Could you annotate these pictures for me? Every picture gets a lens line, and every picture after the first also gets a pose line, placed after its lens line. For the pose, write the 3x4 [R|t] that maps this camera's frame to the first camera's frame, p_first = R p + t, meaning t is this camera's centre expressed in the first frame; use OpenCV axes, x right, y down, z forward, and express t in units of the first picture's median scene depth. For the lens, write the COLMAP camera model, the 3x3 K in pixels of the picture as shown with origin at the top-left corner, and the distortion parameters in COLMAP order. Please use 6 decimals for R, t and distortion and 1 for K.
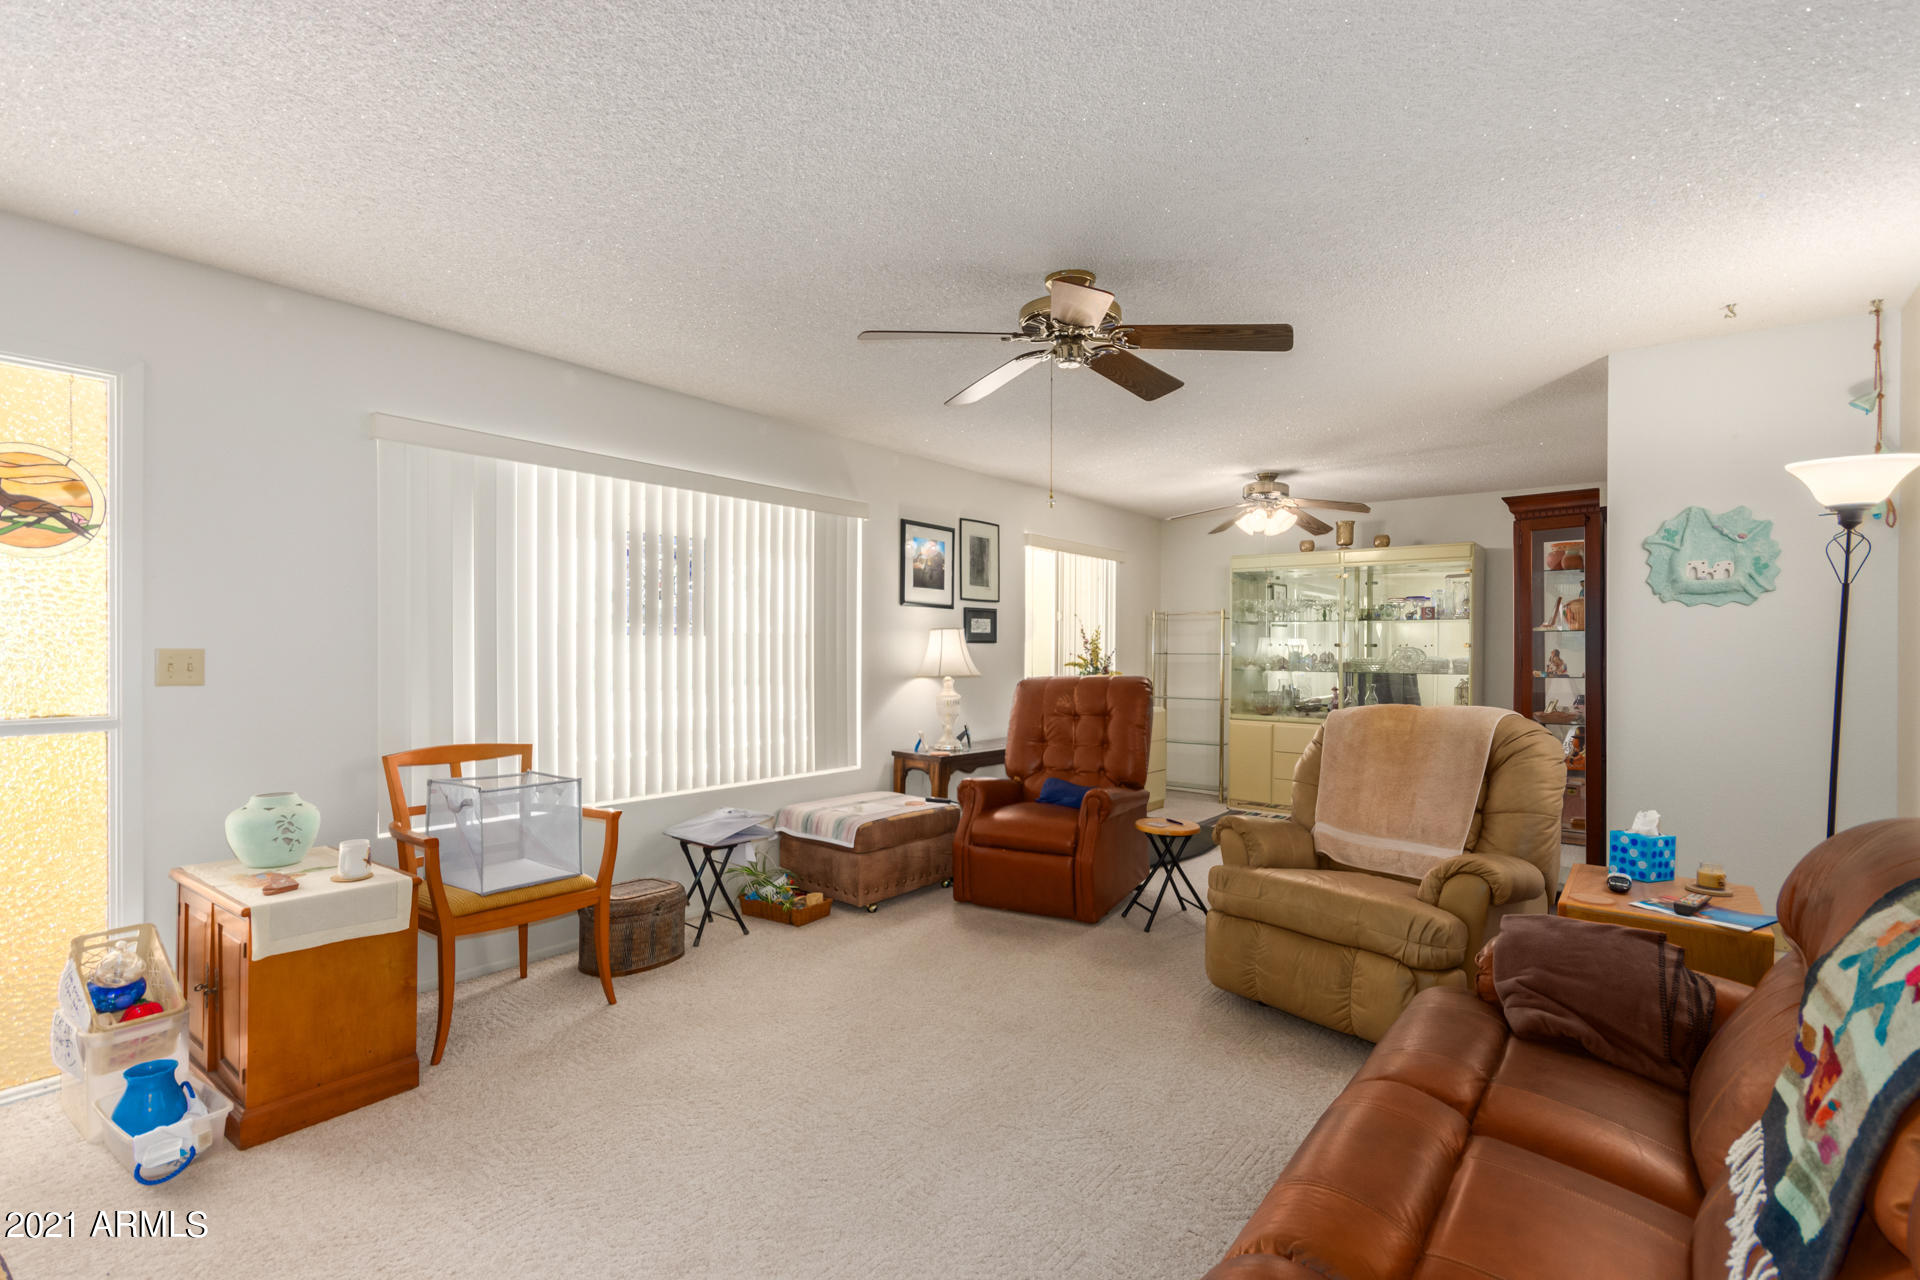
lens RADIAL K [[894.2, 0, 964.5], [0, 894.2, 656.4], [0, 0, 1]] dist [0.001031, -0.000579]
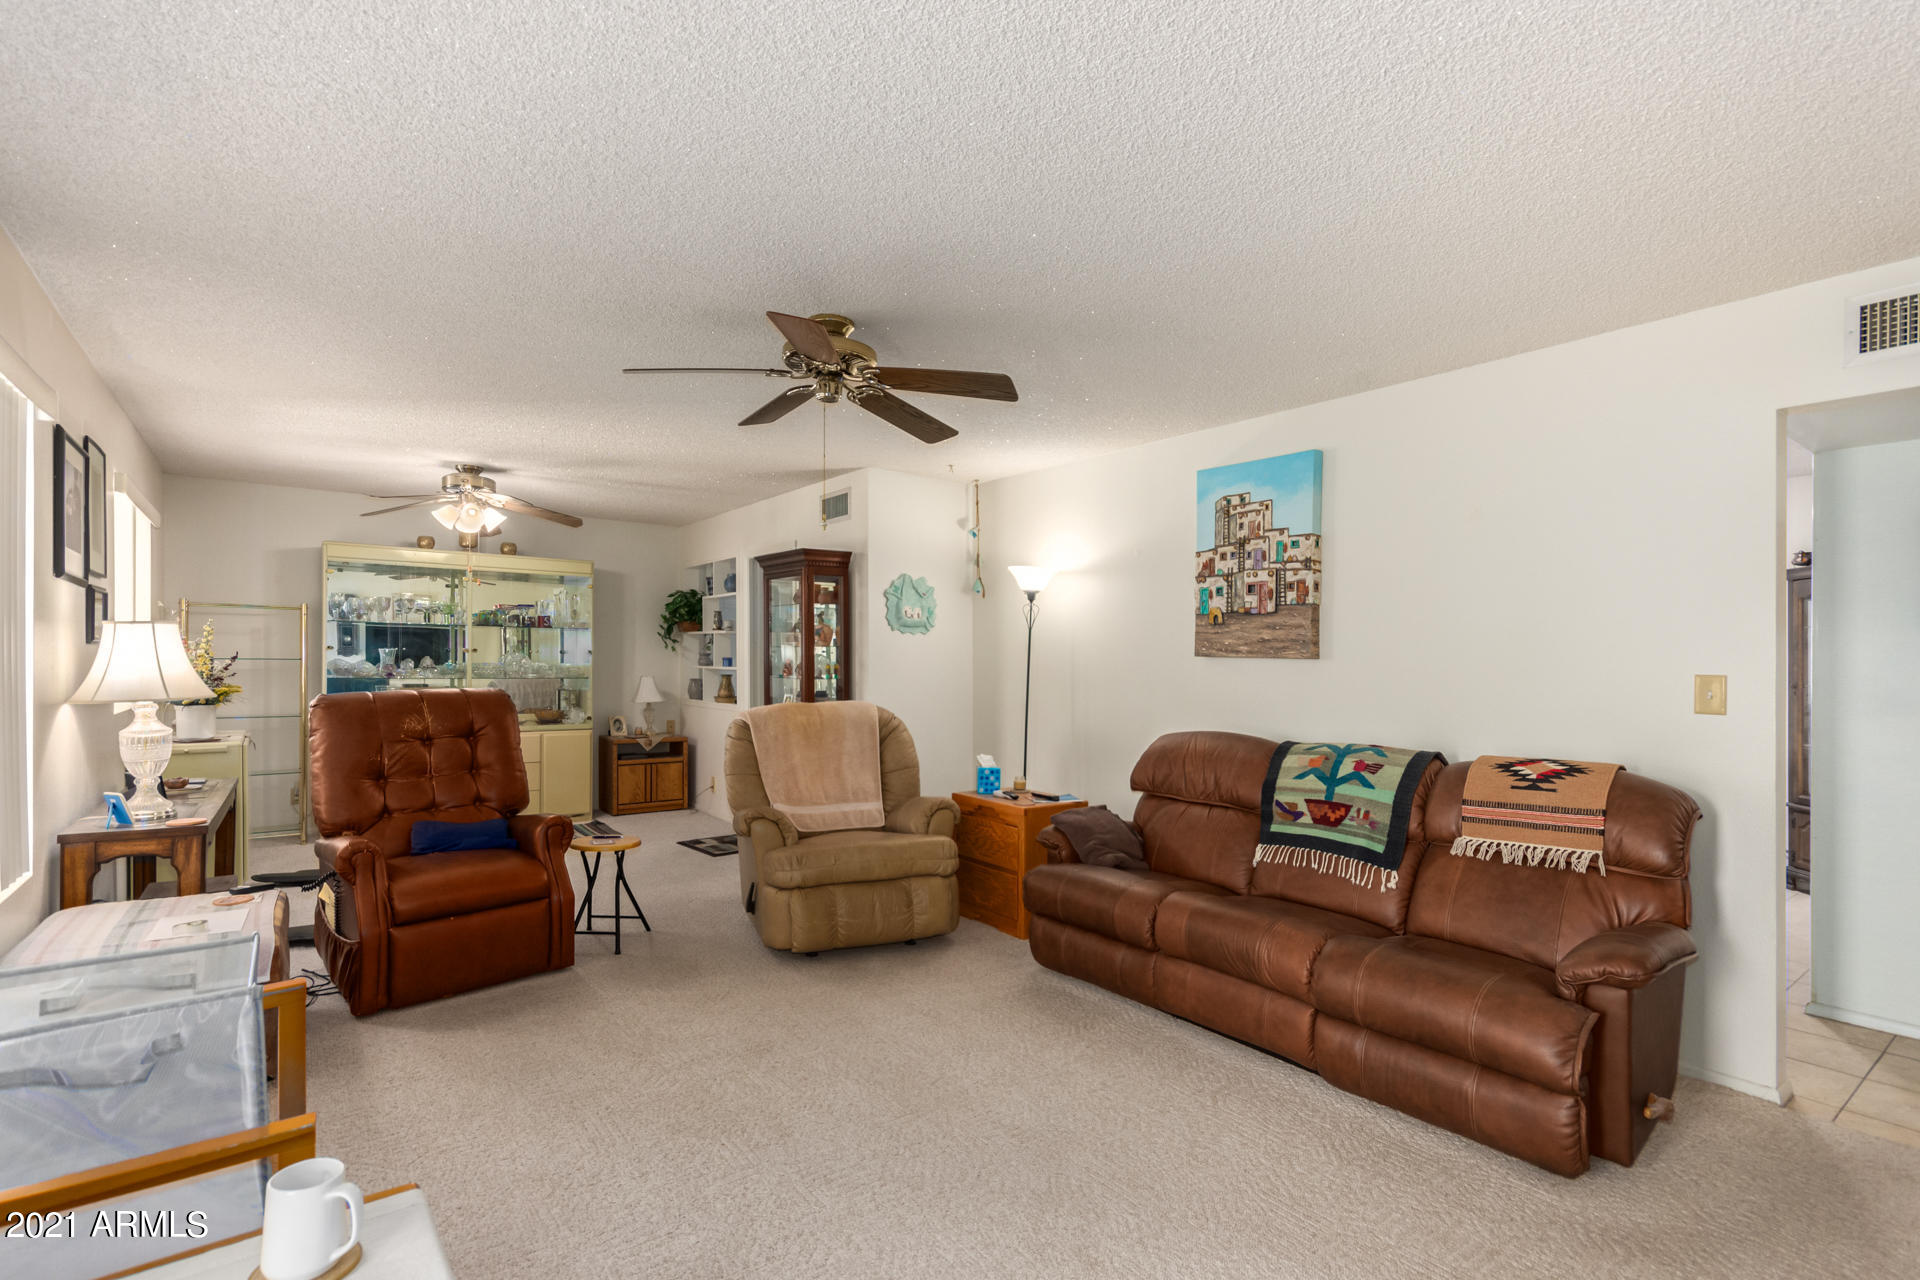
lens RADIAL K [[894.2, 0, 962.6], [0, 894.2, 654.5], [0, 0, 1]] dist [0.001031, -0.000579]
pose [[0.258432, 0.007175, 0.966003, -0.601946], [-0.003275, 0.999973, -0.006551, -0.006586], [-0.966024, -0.001471, 0.258448, 0.385363]]
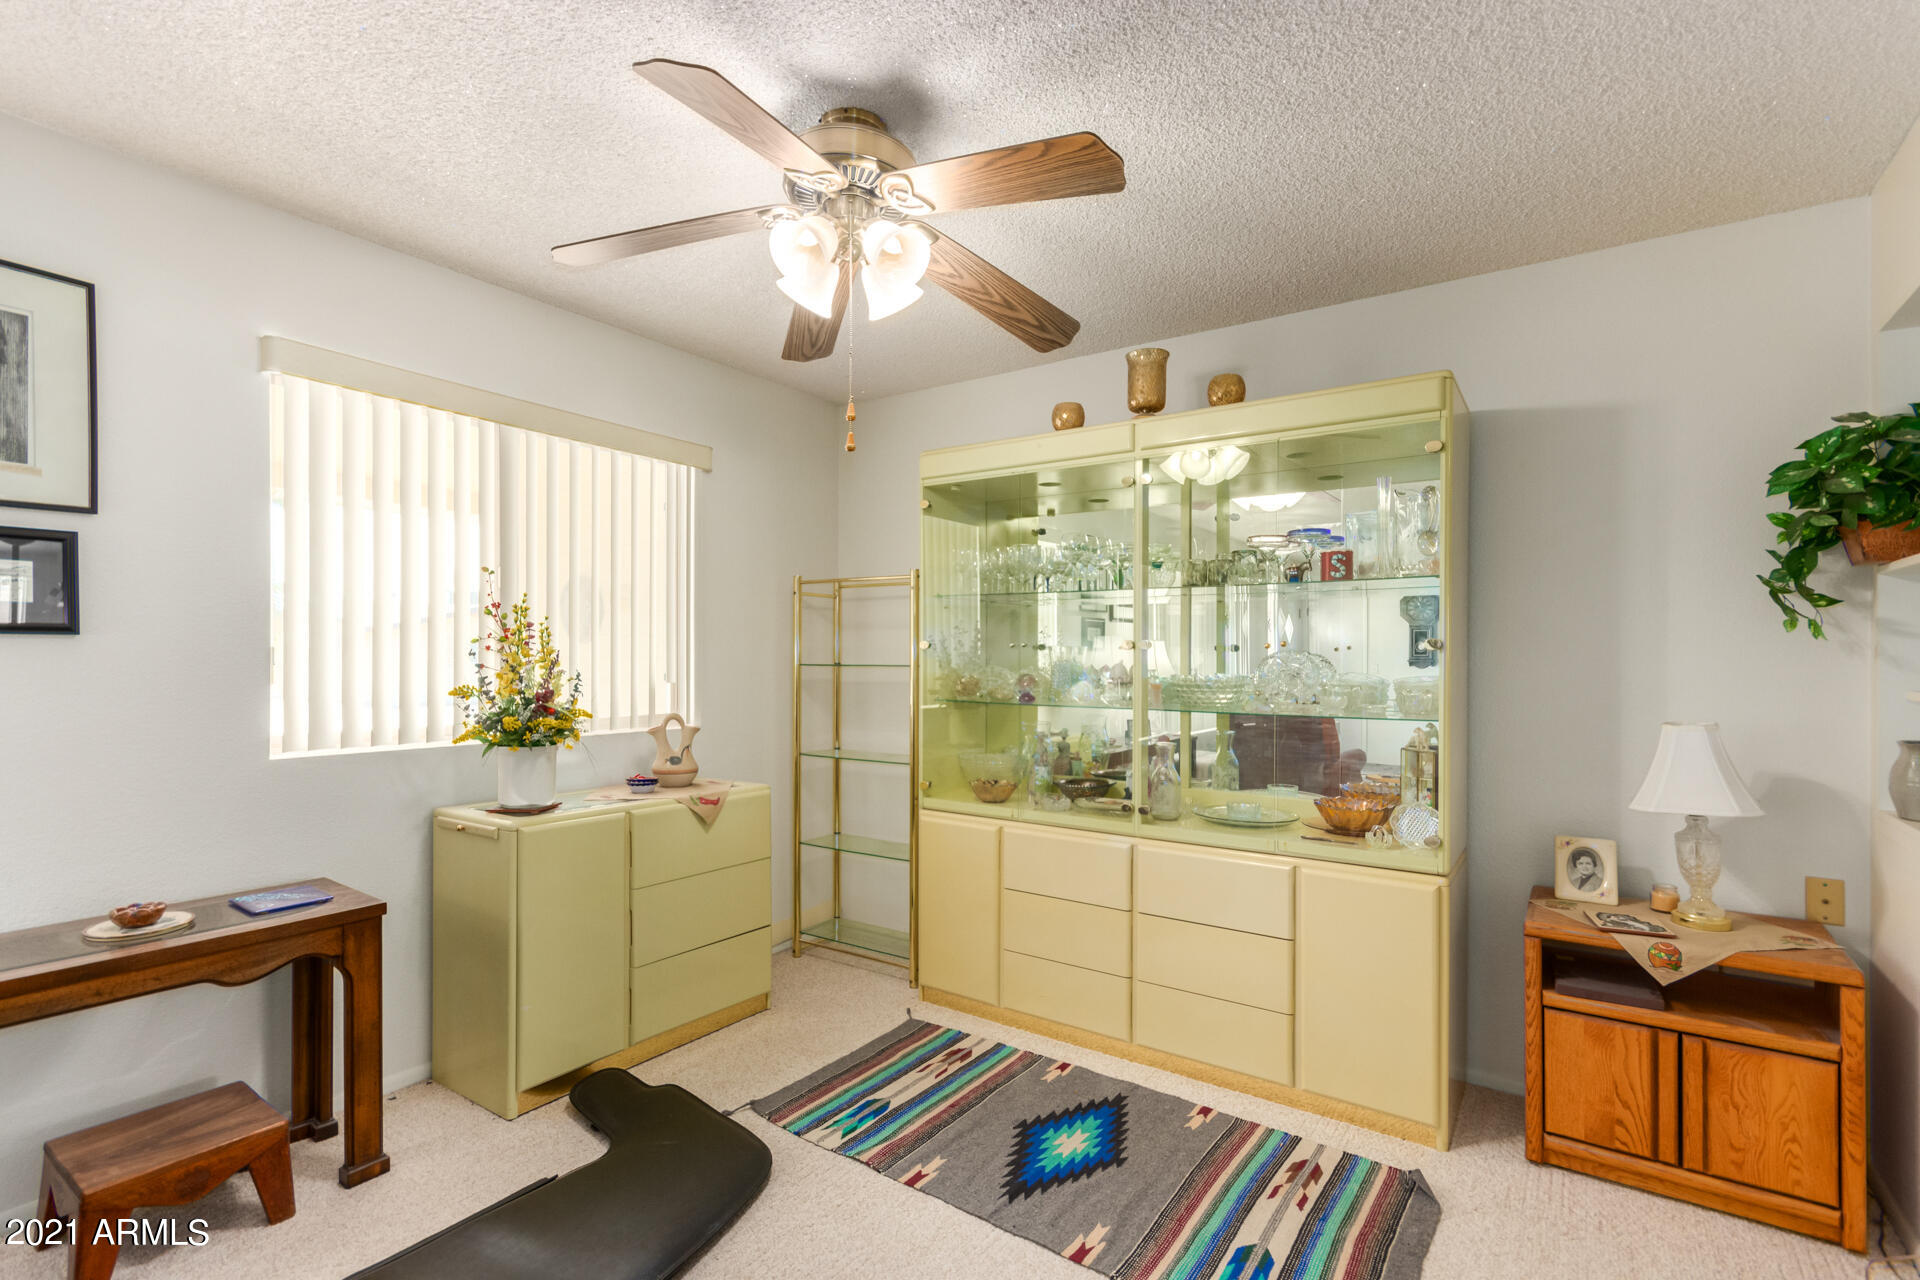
lens RADIAL K [[894.2, 0, 959.0], [0, 894.2, 654.0], [0, 0, 1]] dist [0.001031, -0.000579]
pose [[0.999372, 0.004490, 0.035146, 0.525139], [-0.004297, 0.999975, -0.005553, -0.008724], [-0.035170, 0.005399, 0.999367, 0.946974]]
